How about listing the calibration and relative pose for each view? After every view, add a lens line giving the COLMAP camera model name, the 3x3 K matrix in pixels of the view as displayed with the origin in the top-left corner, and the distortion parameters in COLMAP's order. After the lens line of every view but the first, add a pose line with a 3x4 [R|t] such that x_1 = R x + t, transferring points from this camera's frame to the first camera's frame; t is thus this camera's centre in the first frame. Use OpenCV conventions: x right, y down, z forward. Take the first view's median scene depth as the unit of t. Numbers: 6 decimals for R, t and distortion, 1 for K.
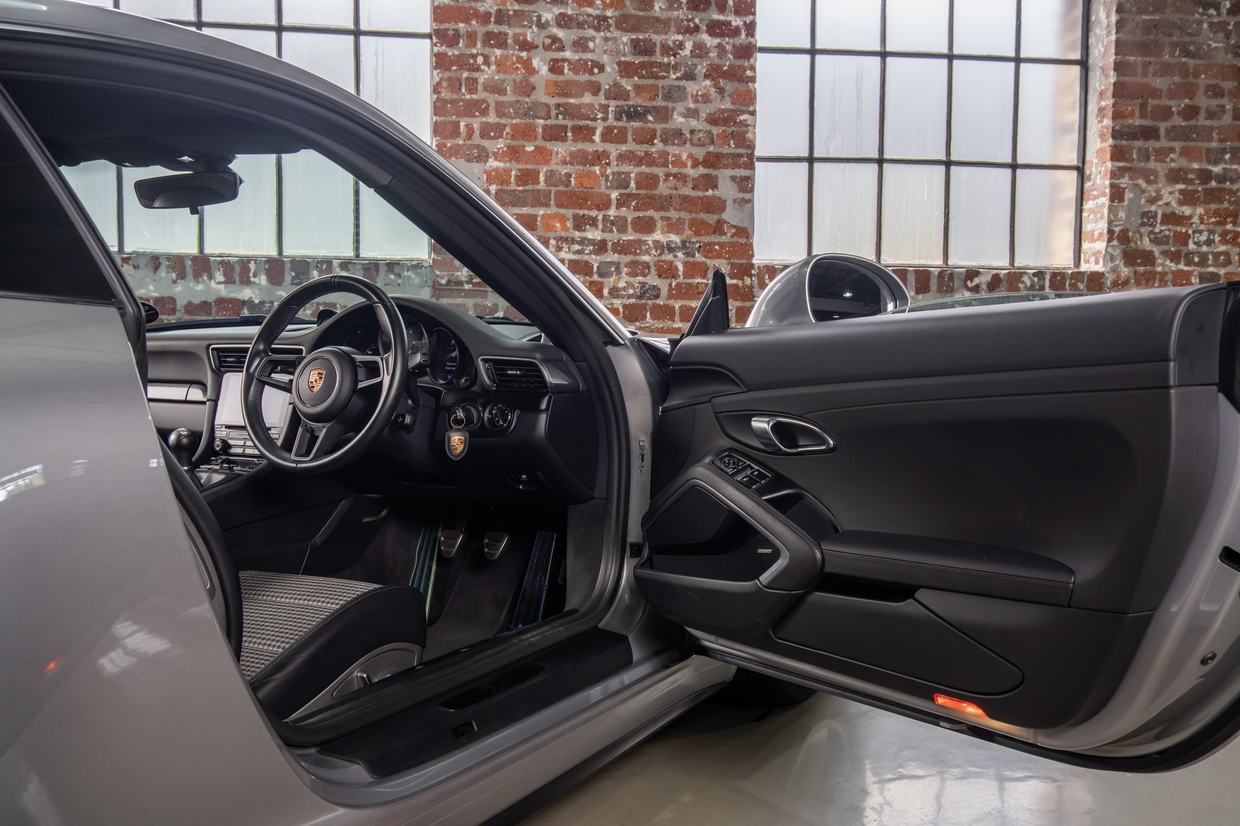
lens RADIAL K [[1197.9, 0, 620.0], [0, 1197.9, 413.0], [0, 0, 1]] dist [-0.005993, 0.010434]
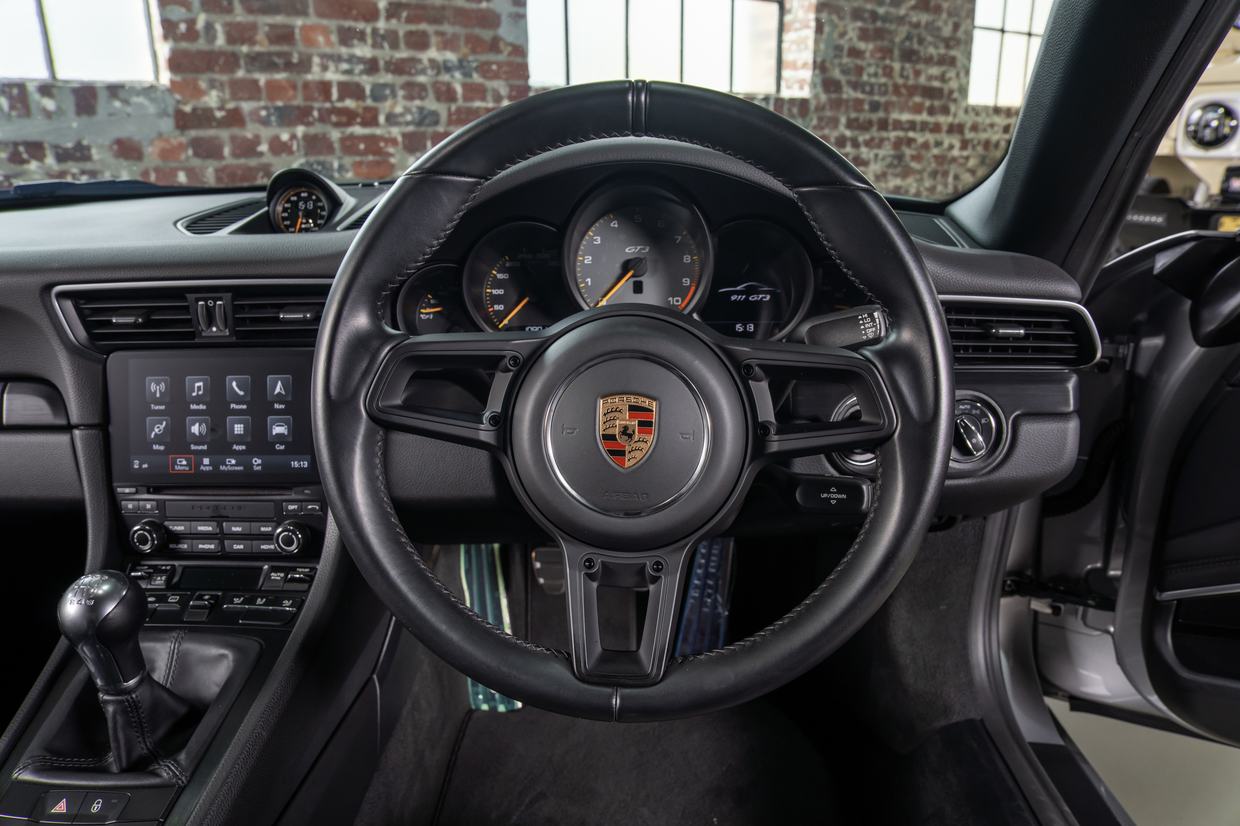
lens RADIAL K [[850.3, 0, 619.4], [0, 850.3, 426.8], [0, 0, 1]] dist [-0.136013, 0.083267]
pose [[0.893972, -0.159366, 0.418827, -0.146979], [0.046620, 0.962630, 0.266775, -0.036974], [-0.445690, -0.218964, 0.867995, 0.339580]]
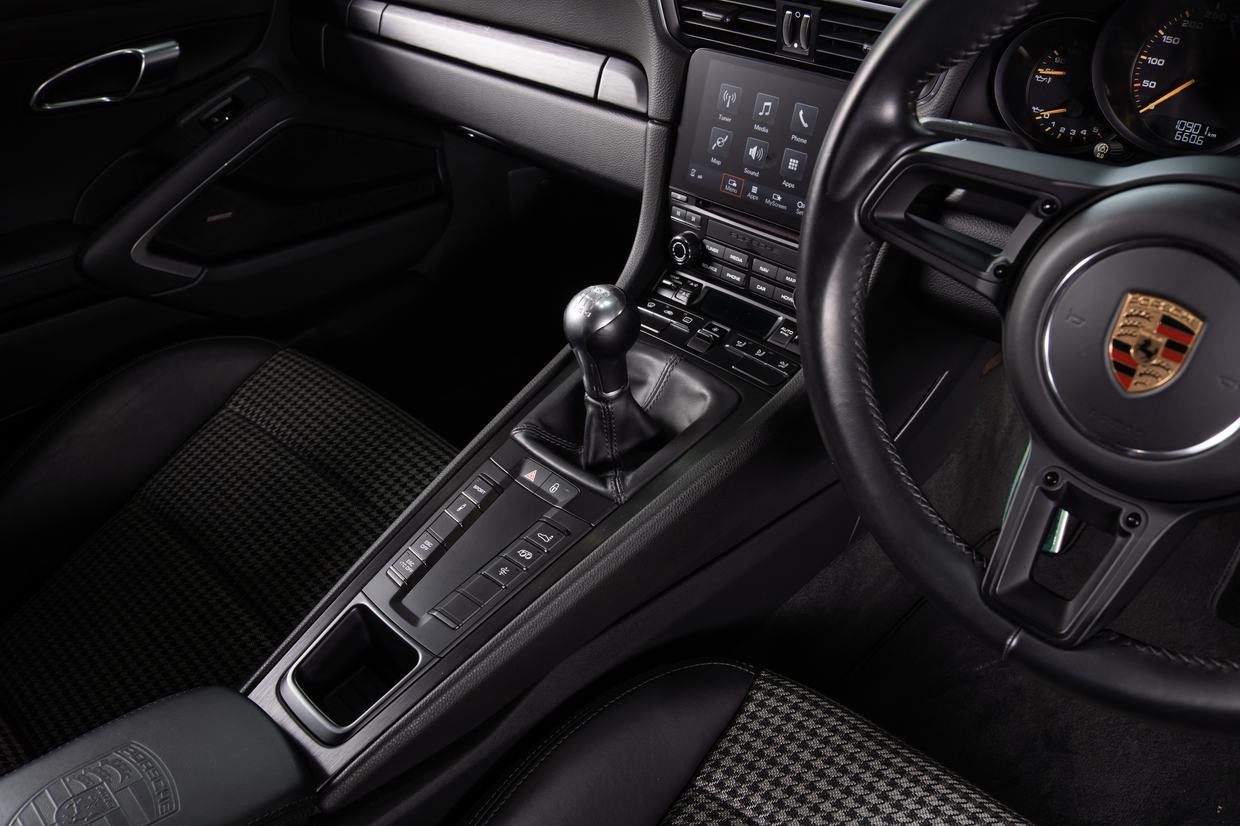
lens RADIAL K [[1013.0, 0, 620.0], [0, 1013.0, 413.0], [0, 0, 1]] dist [-0.056817, 0.008059]
pose [[0.954479, 0.135590, -0.265681, -0.125838], [0.026221, 0.849120, 0.527548, -0.051265], [0.297125, -0.510500, 0.806912, 0.338743]]
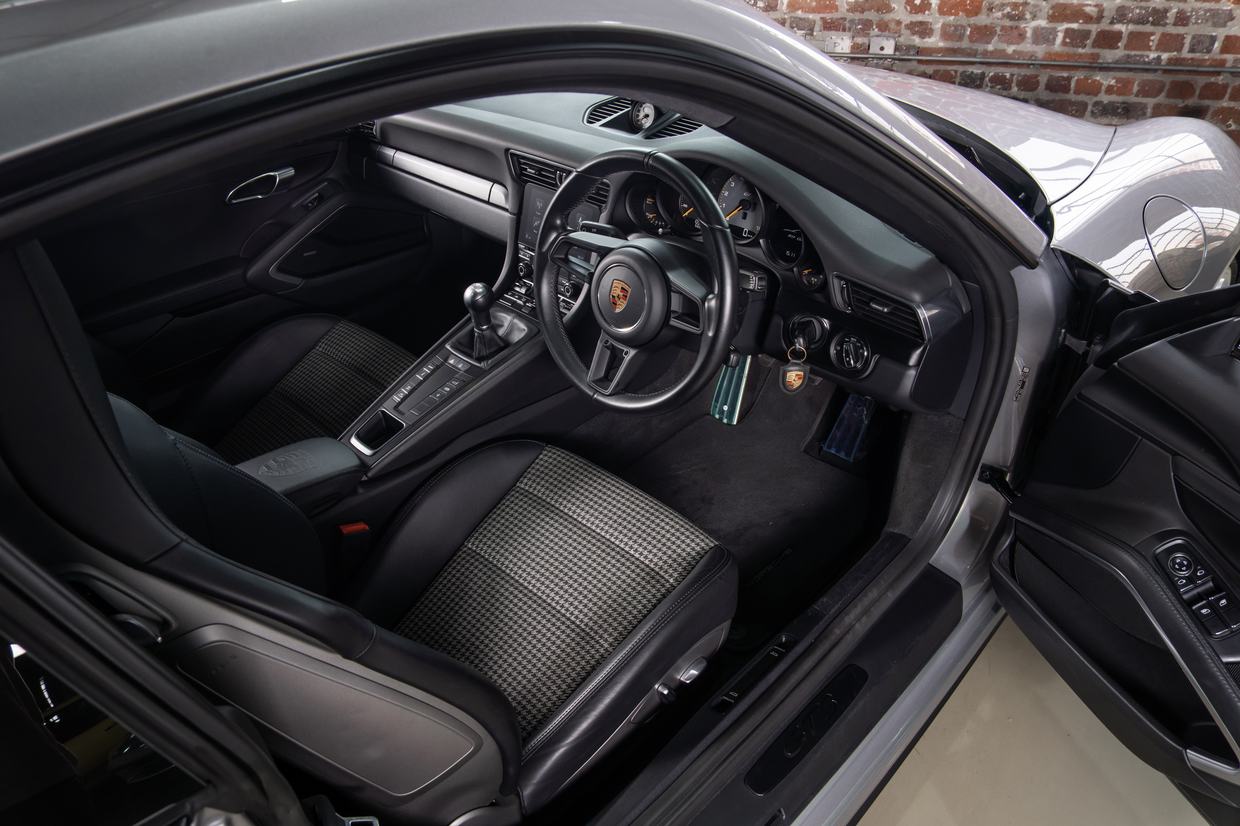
lens RADIAL K [[850.3, 0, 619.4], [0, 850.3, 426.8], [0, 0, 1]] dist [-0.136013, 0.083267]
pose [[0.960669, 0.143305, -0.237864, -0.046494], [0.008998, 0.840046, 0.542440, -0.107251], [0.277551, -0.523246, 0.805716, 0.215278]]
